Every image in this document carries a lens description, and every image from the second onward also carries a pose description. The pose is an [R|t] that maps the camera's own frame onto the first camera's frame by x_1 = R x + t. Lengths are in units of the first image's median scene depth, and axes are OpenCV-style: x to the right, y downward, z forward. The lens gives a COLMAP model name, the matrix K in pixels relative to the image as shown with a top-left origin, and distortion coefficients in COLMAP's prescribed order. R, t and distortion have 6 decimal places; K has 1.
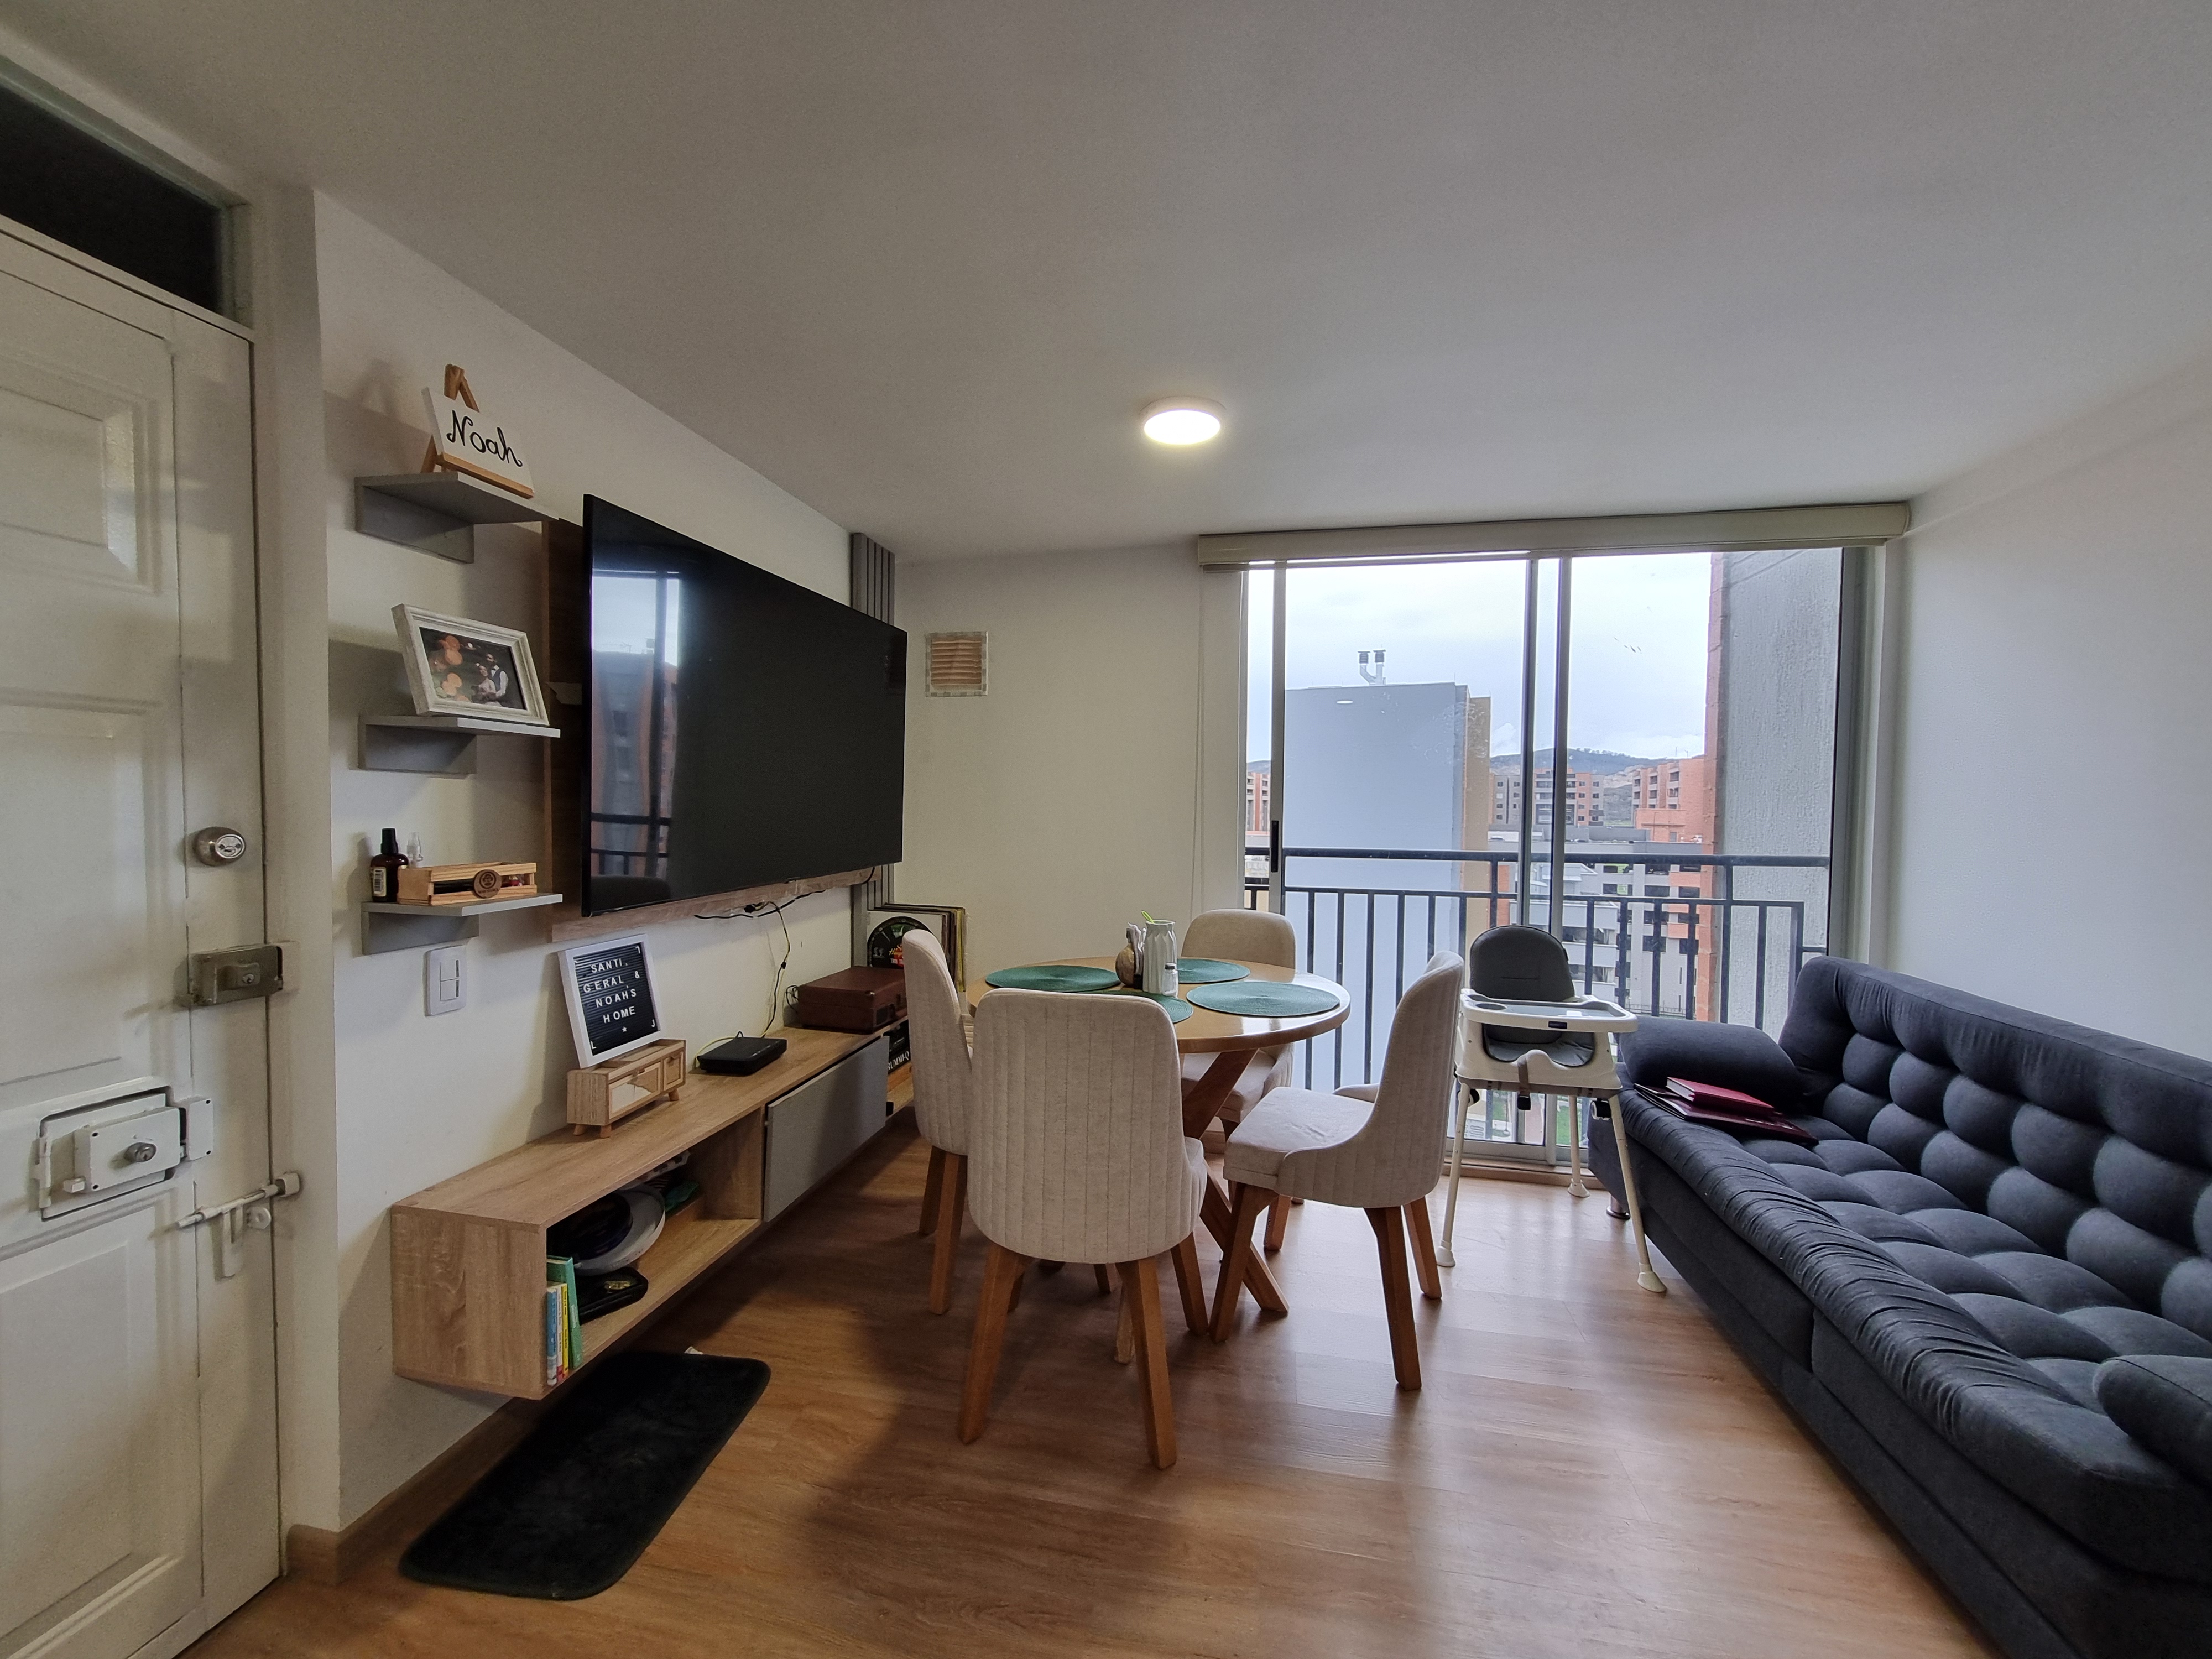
lens RADIAL K [[865.7, 0, 1116.3], [0, 865.7, 830.7], [0, 0, 1]] dist [-0.000178, 0.000101]
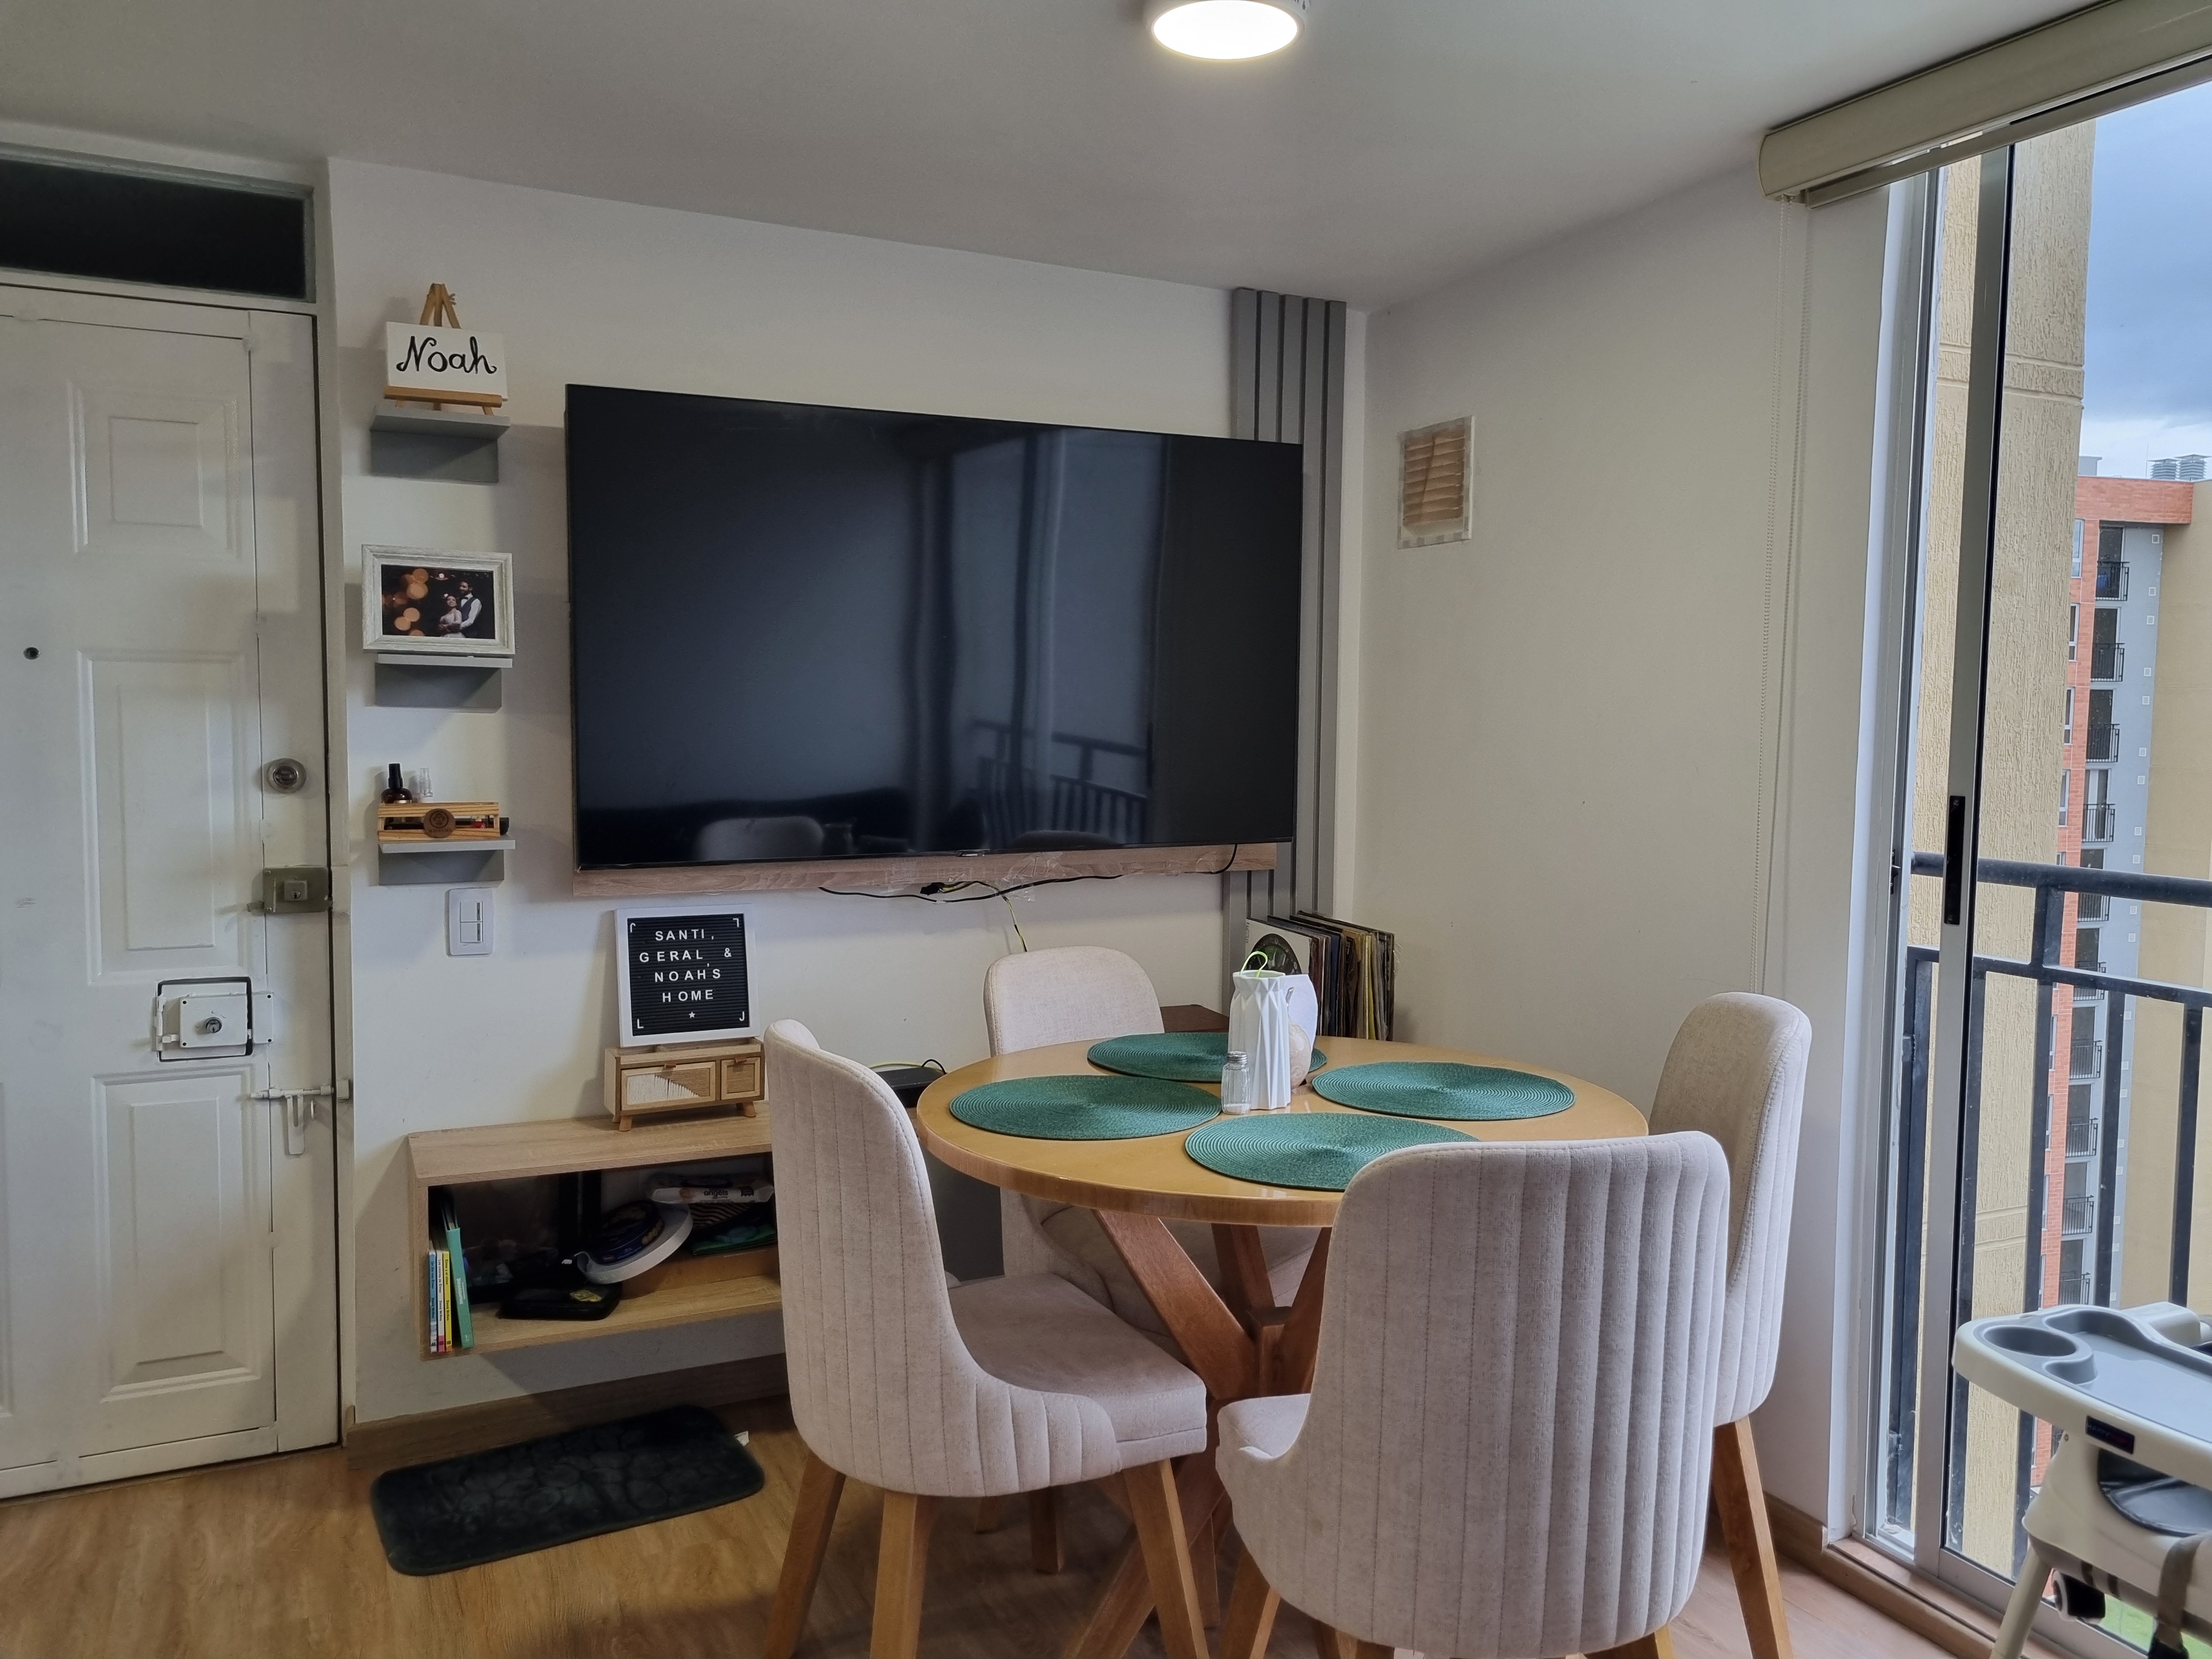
lens RADIAL K [[1671.1, 0, 1117.4], [0, 1671.1, 834.9], [0, 0, 1]] dist [0.037632, -0.009073]
pose [[0.598676, 0.054924, -0.799106, 1.226805], [-0.031194, 0.998488, 0.045258, -0.034130], [0.800384, -0.002168, 0.599484, 0.481560]]
